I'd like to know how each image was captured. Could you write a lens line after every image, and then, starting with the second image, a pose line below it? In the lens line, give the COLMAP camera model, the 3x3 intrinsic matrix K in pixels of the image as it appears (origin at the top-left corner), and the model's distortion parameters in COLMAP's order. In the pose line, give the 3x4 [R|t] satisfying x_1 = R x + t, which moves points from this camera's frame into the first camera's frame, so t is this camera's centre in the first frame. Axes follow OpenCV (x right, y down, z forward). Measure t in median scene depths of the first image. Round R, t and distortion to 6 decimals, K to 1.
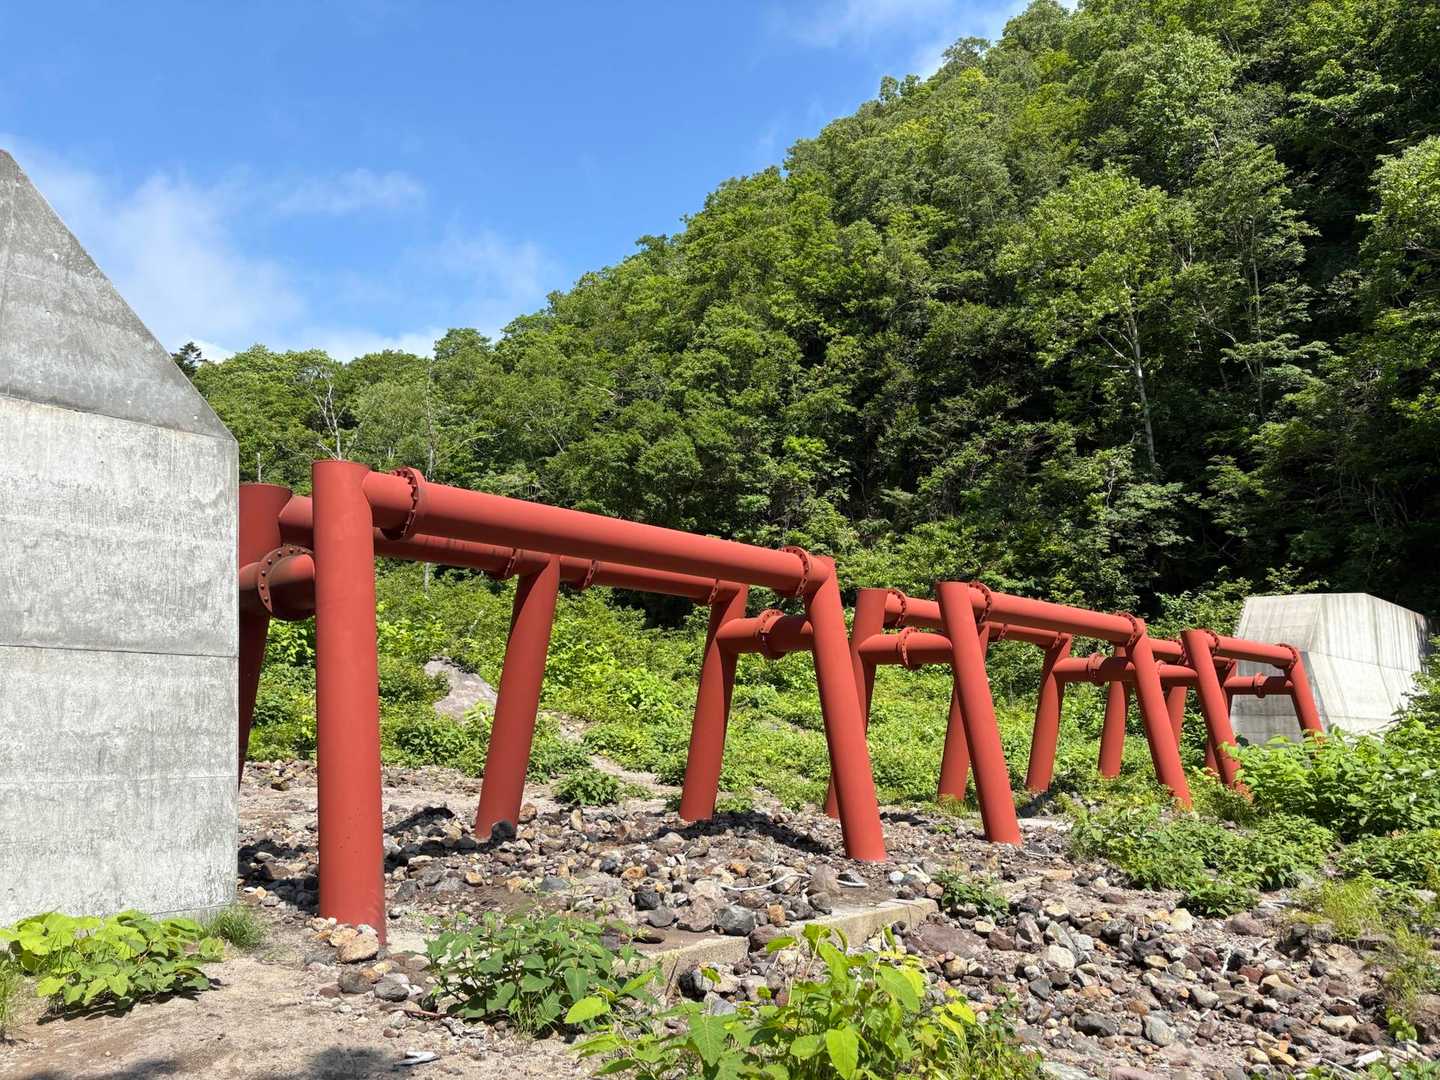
lens RADIAL K [[1049.1, 0, 720.0], [0, 1049.1, 540.0], [0, 0, 1]] dist [0.023703, -0.004670]
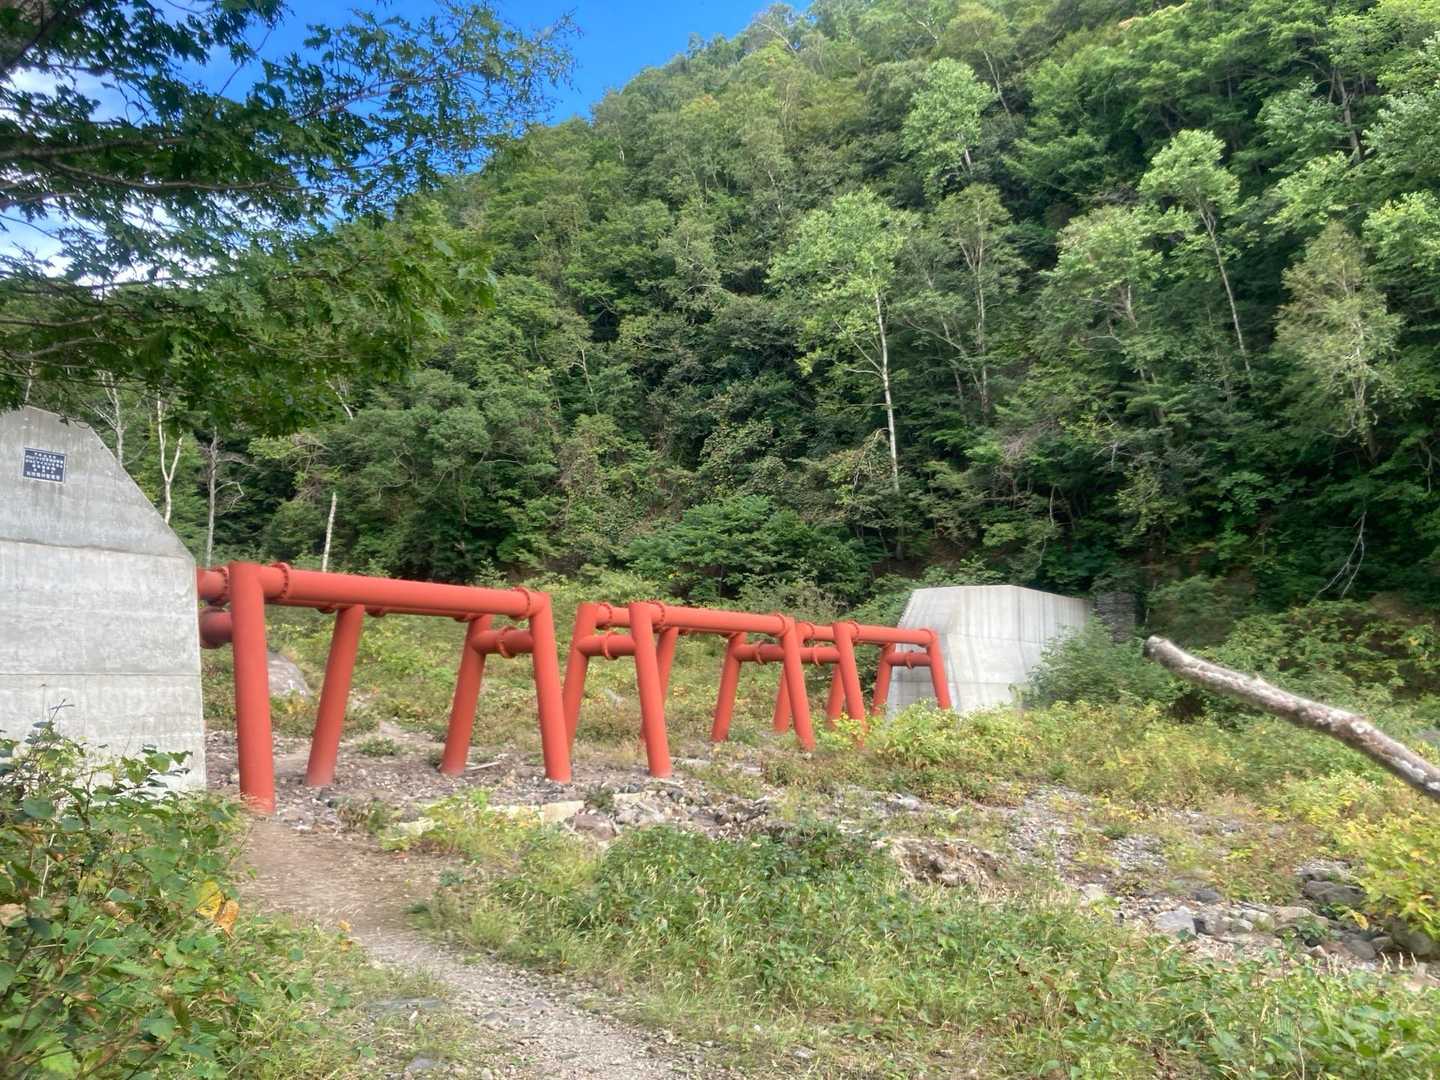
lens RADIAL K [[1049.1, 0, 720.0], [0, 1049.1, 540.0], [0, 0, 1]] dist [0.023703, -0.004670]
pose [[0.980750, 0.021442, 0.194088, 0.041754], [-0.028749, 0.998977, 0.034913, -0.097816], [-0.193141, -0.039821, 0.980363, -0.454355]]
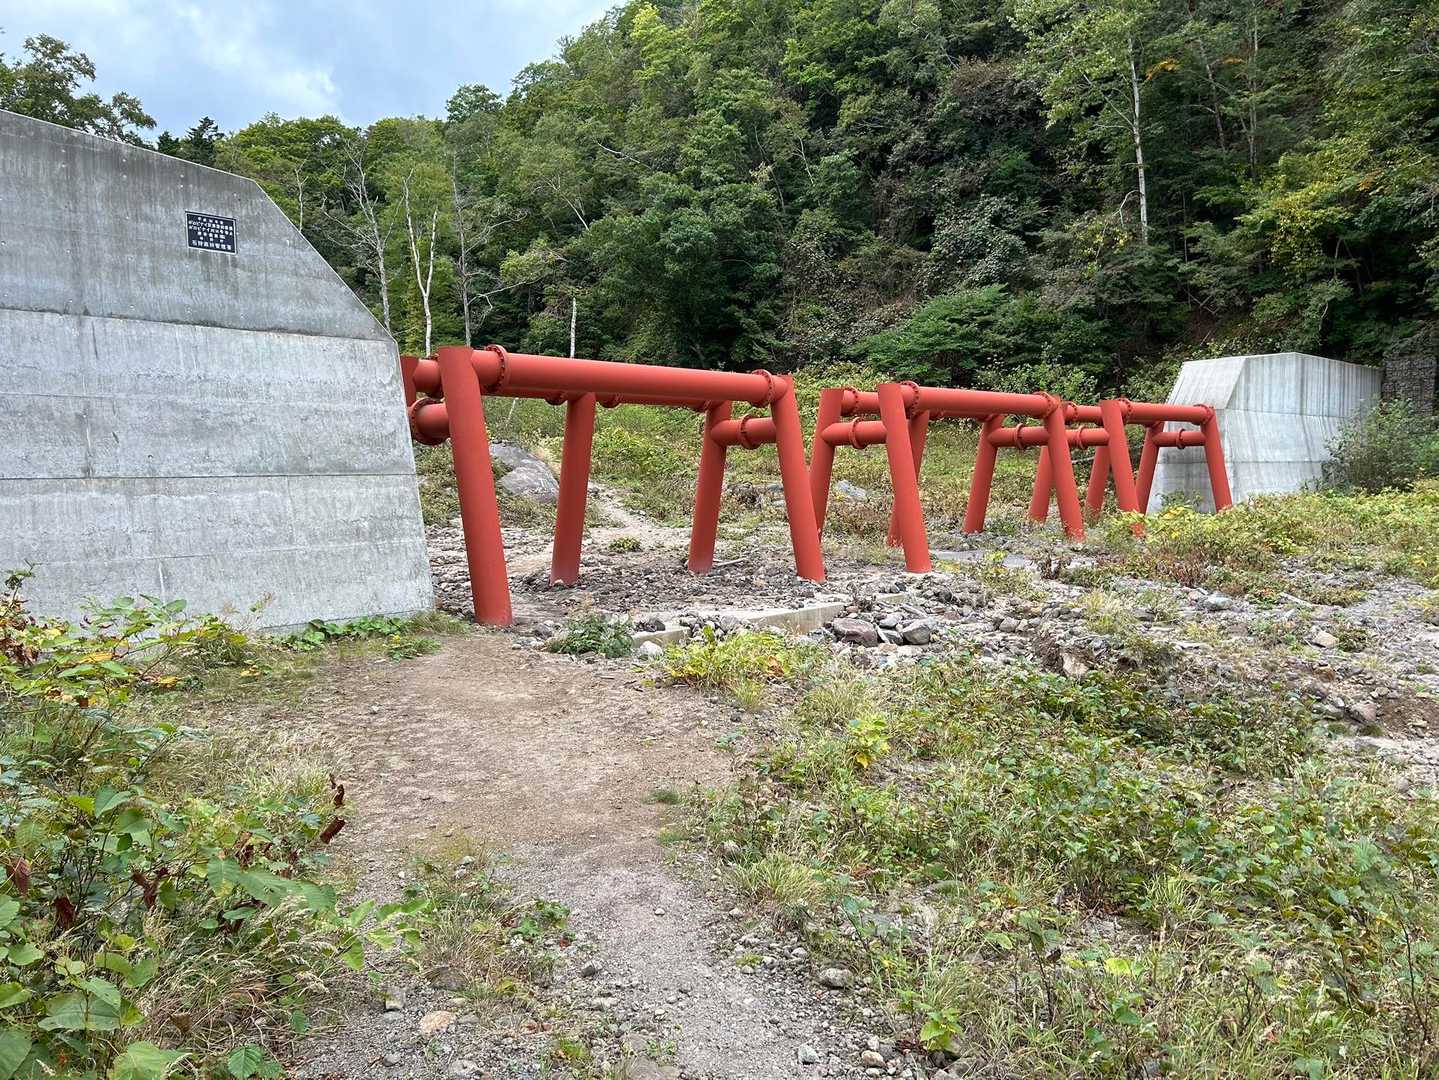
lens RADIAL K [[984.5, 0, 719.5], [0, 984.5, 540.0], [0, 0, 1]] dist [0.009789, -0.000156]
pose [[0.999140, -0.029670, -0.028962, 0.034439], [0.035627, 0.971658, 0.233689, -0.059434], [0.021208, -0.234520, 0.971880, -0.242511]]
